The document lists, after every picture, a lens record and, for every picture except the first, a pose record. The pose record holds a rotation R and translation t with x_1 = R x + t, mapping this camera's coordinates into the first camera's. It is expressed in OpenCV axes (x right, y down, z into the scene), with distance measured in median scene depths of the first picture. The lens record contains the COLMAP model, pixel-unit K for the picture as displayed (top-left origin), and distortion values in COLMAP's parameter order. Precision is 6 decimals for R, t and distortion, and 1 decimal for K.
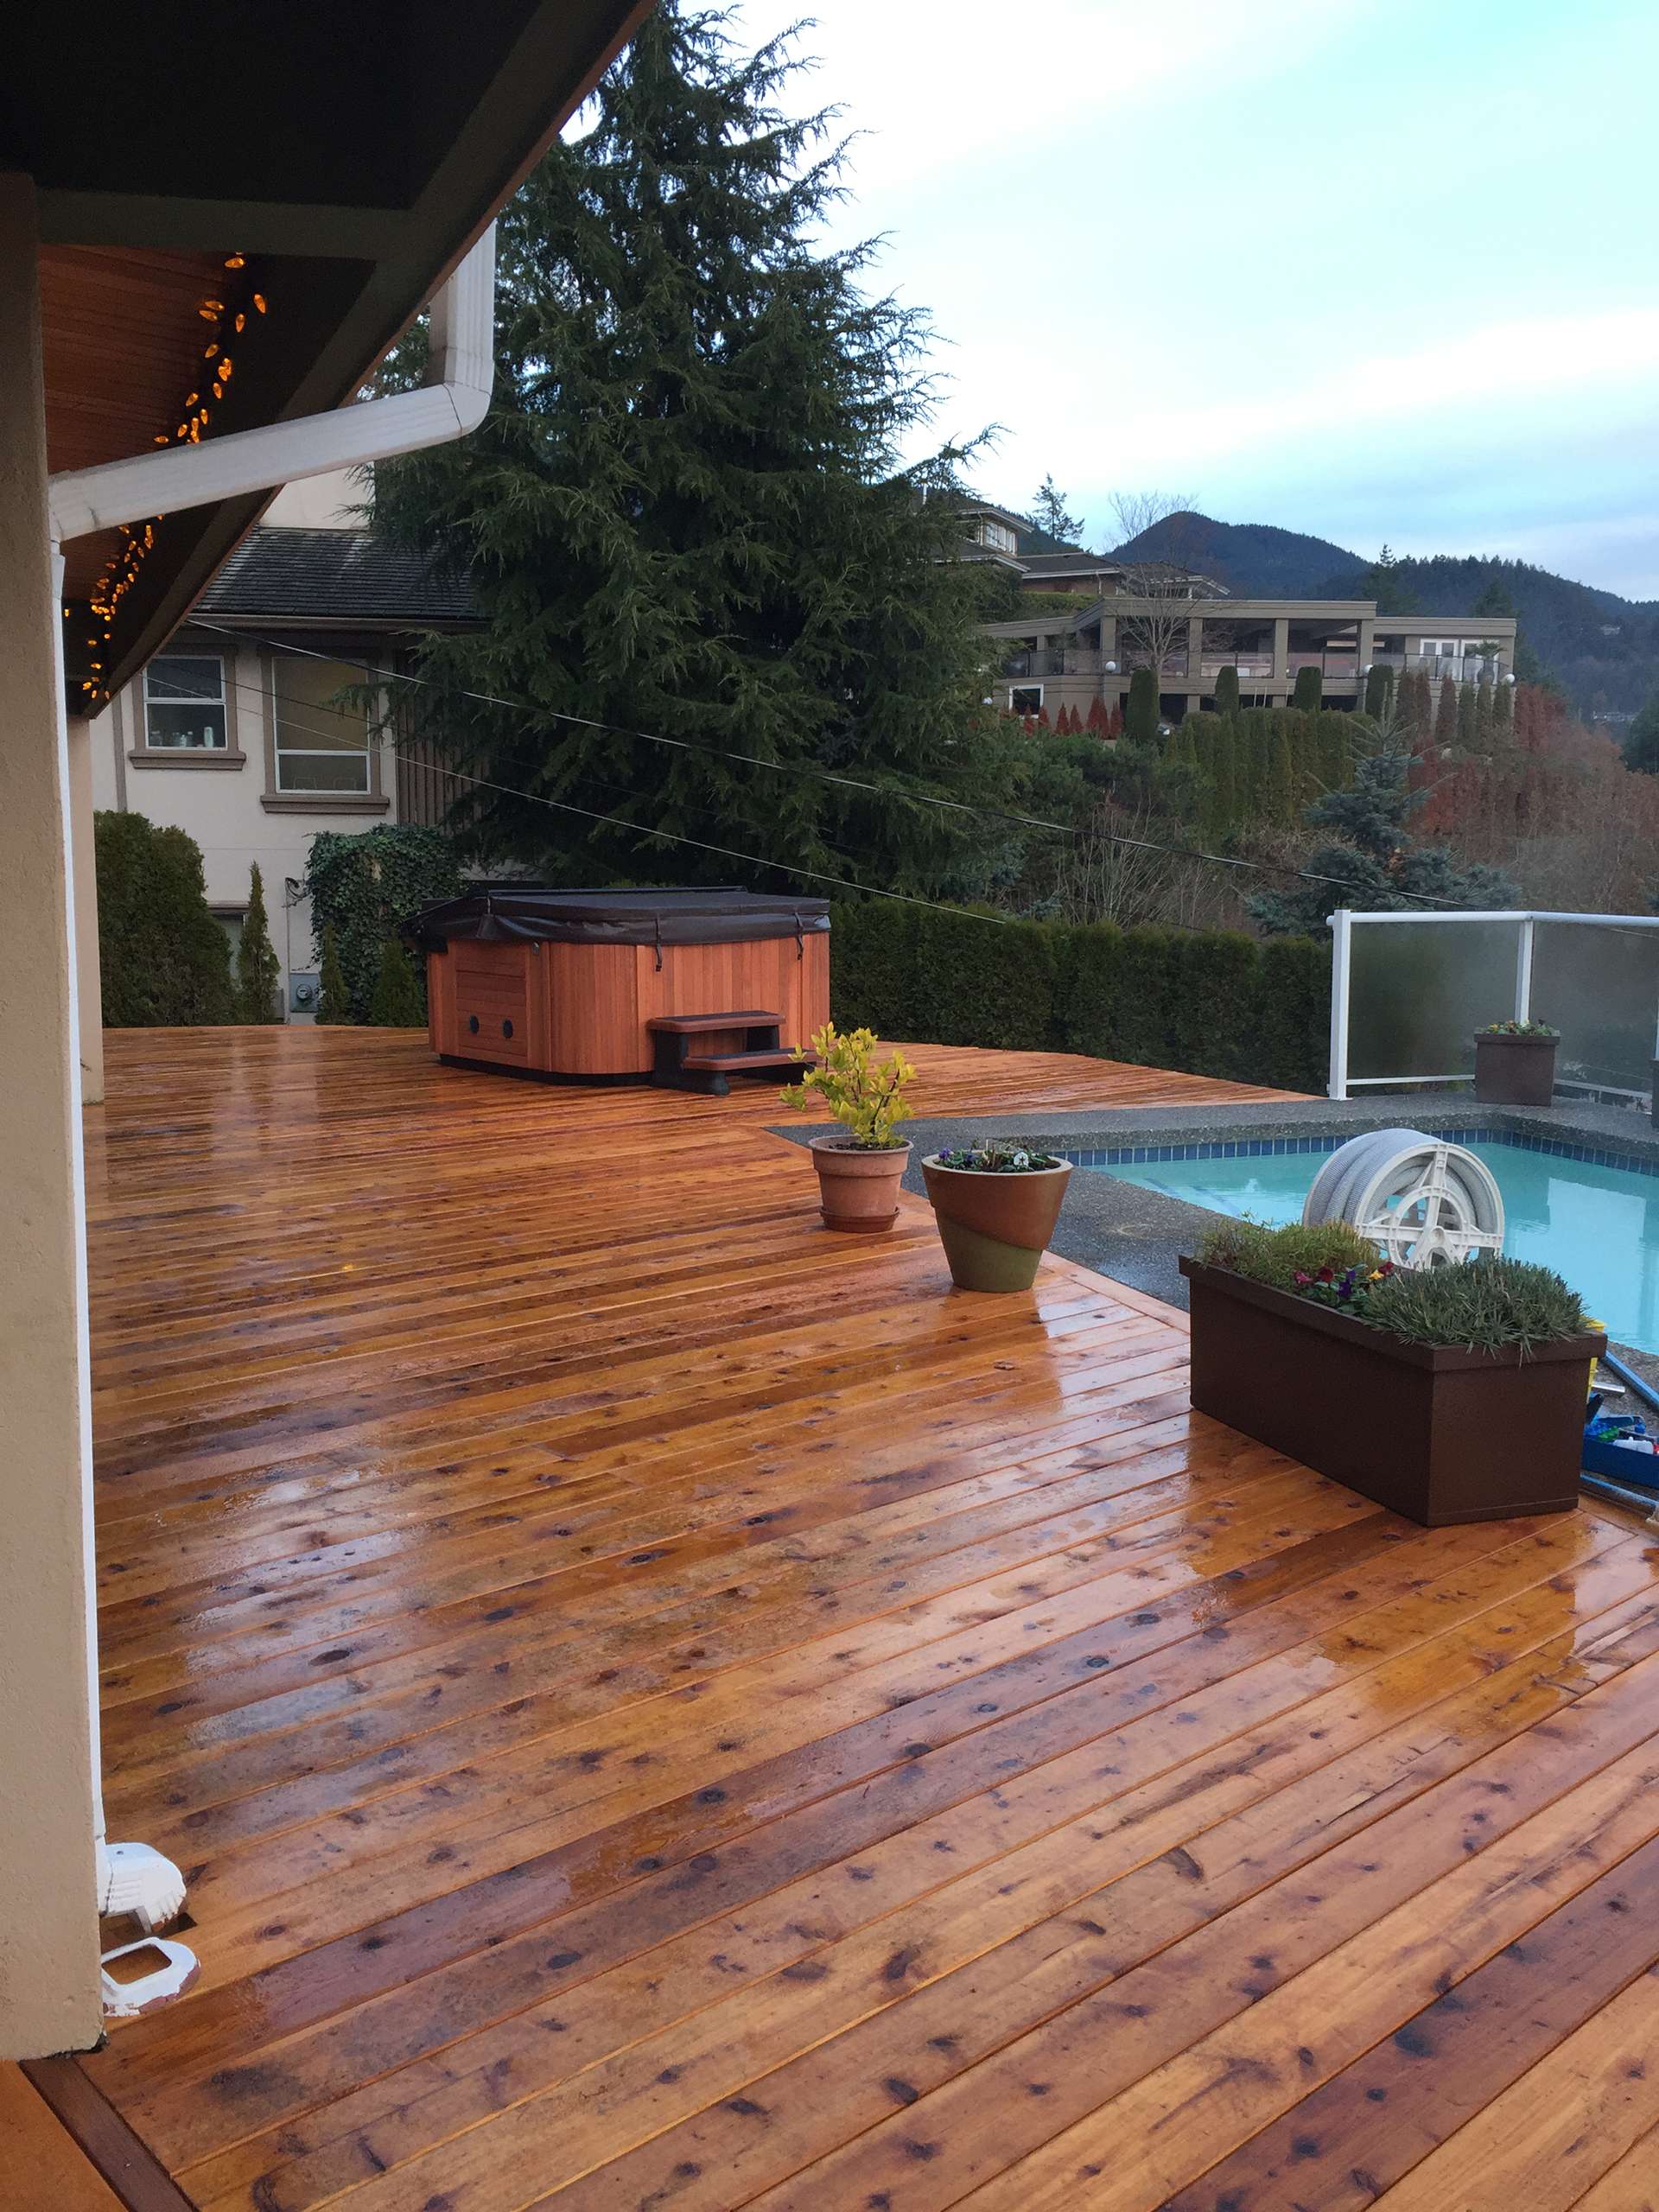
lens RADIAL K [[1884.7, 0, 822.6], [0, 1884.7, 1099.0], [0, 0, 1]] dist [0.064136, -0.083853]
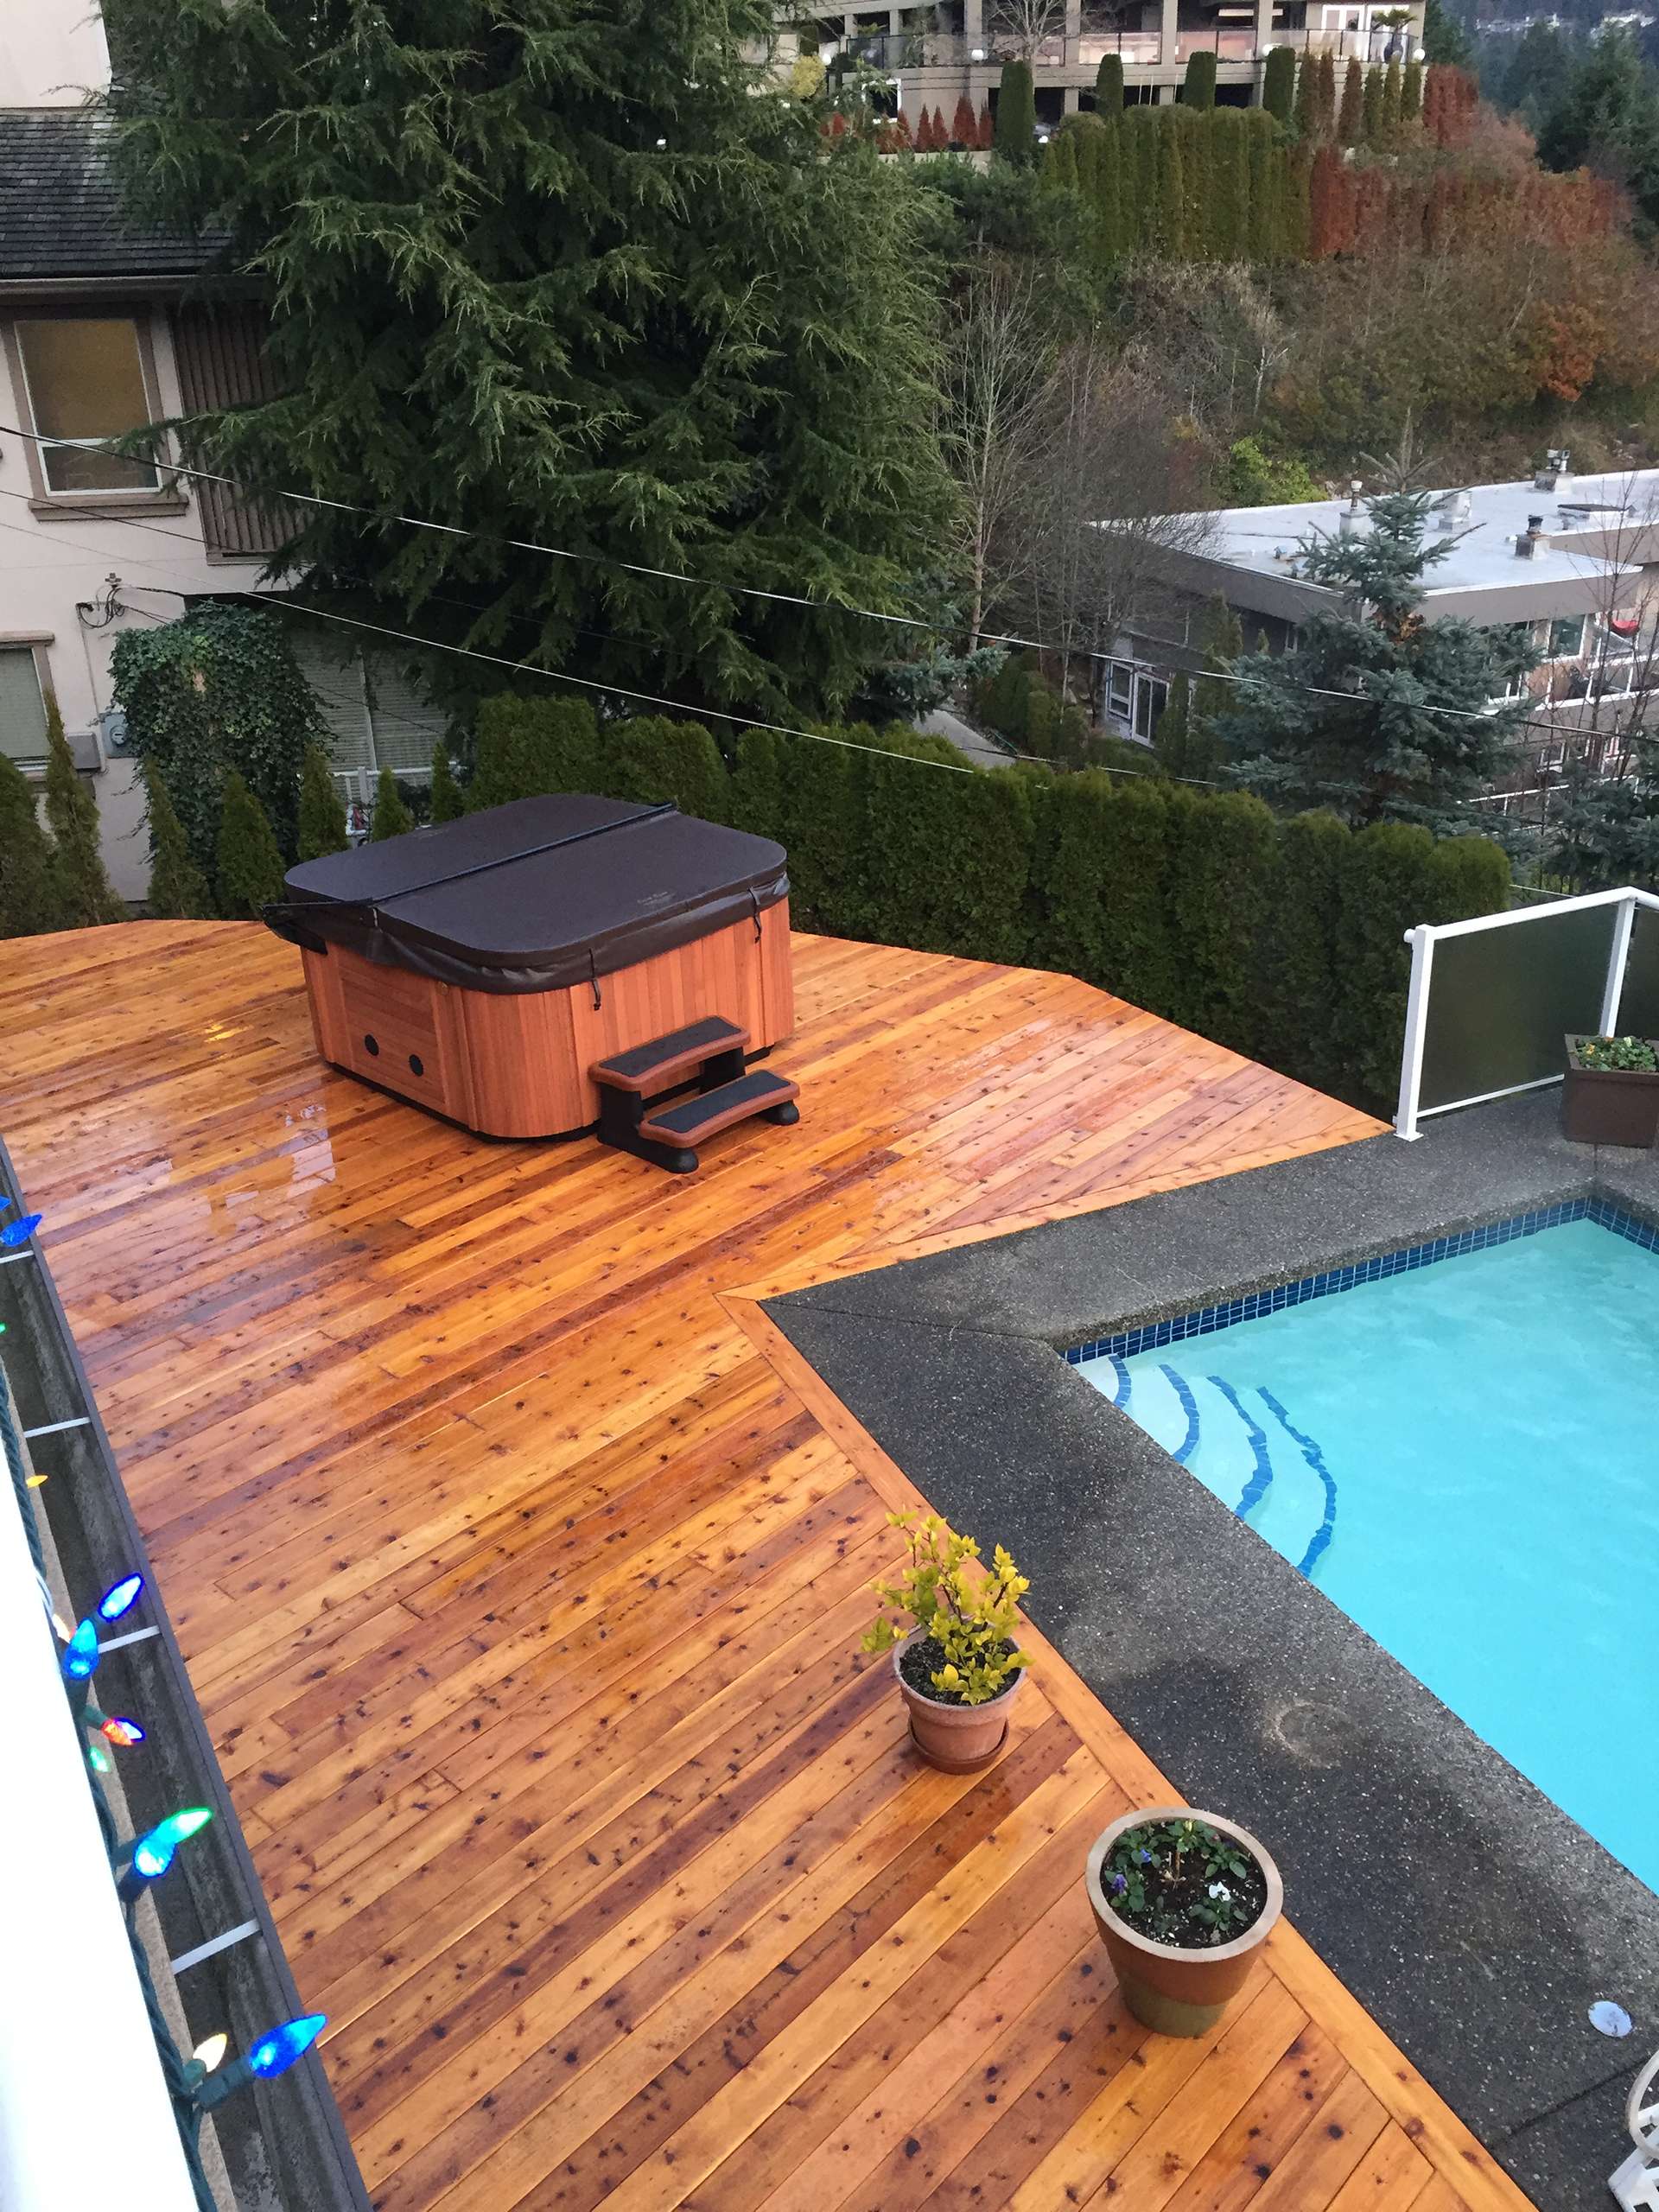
lens RADIAL K [[1884.7, 0, 833.2], [0, 1884.7, 1115.0], [0, 0, 1]] dist [0.064136, -0.083853]
pose [[0.995367, -0.067105, 0.068865, -0.023532], [0.042688, 0.950149, 0.308861, -0.145051], [-0.086158, -0.304490, 0.948611, 0.103912]]
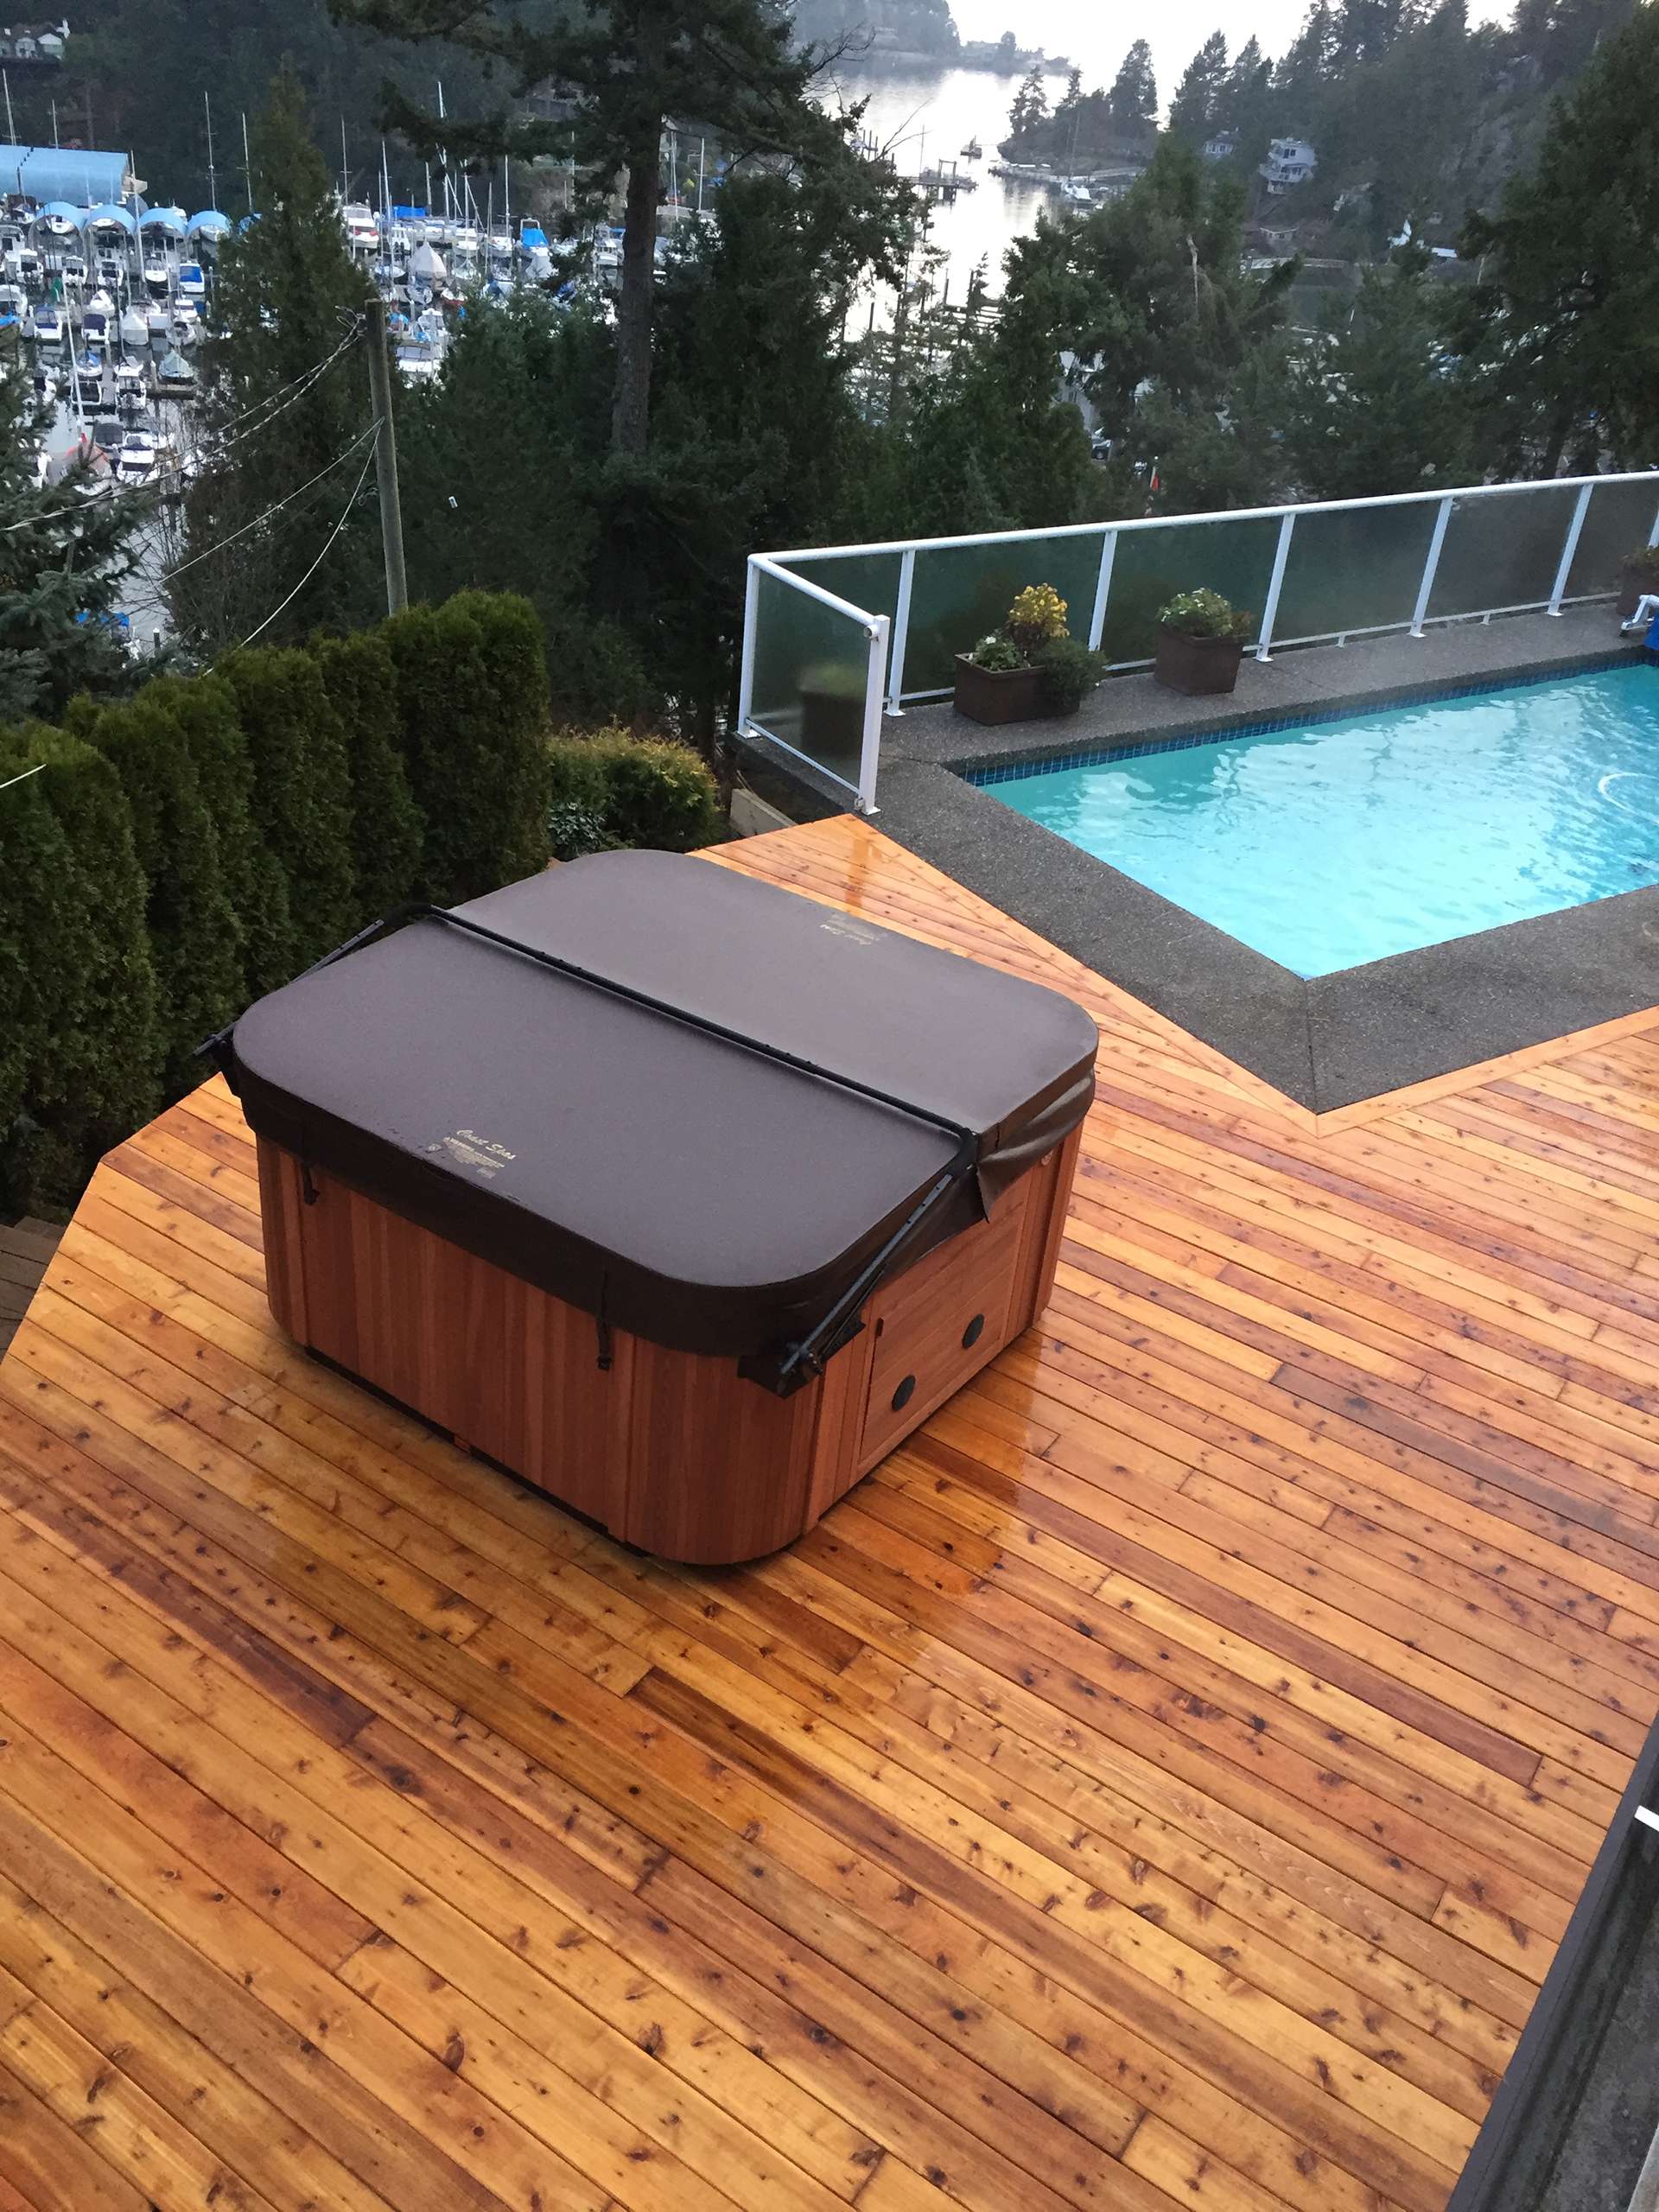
lens RADIAL K [[1884.7, 0, 827.9], [0, 1884.7, 1102.7], [0, 0, 1]] dist [0.064136, -0.083853]
pose [[-0.227412, -0.522263, 0.821903, -0.288220], [0.045845, 0.837340, 0.544757, -0.199739], [-0.972719, 0.161565, -0.166478, 0.591336]]
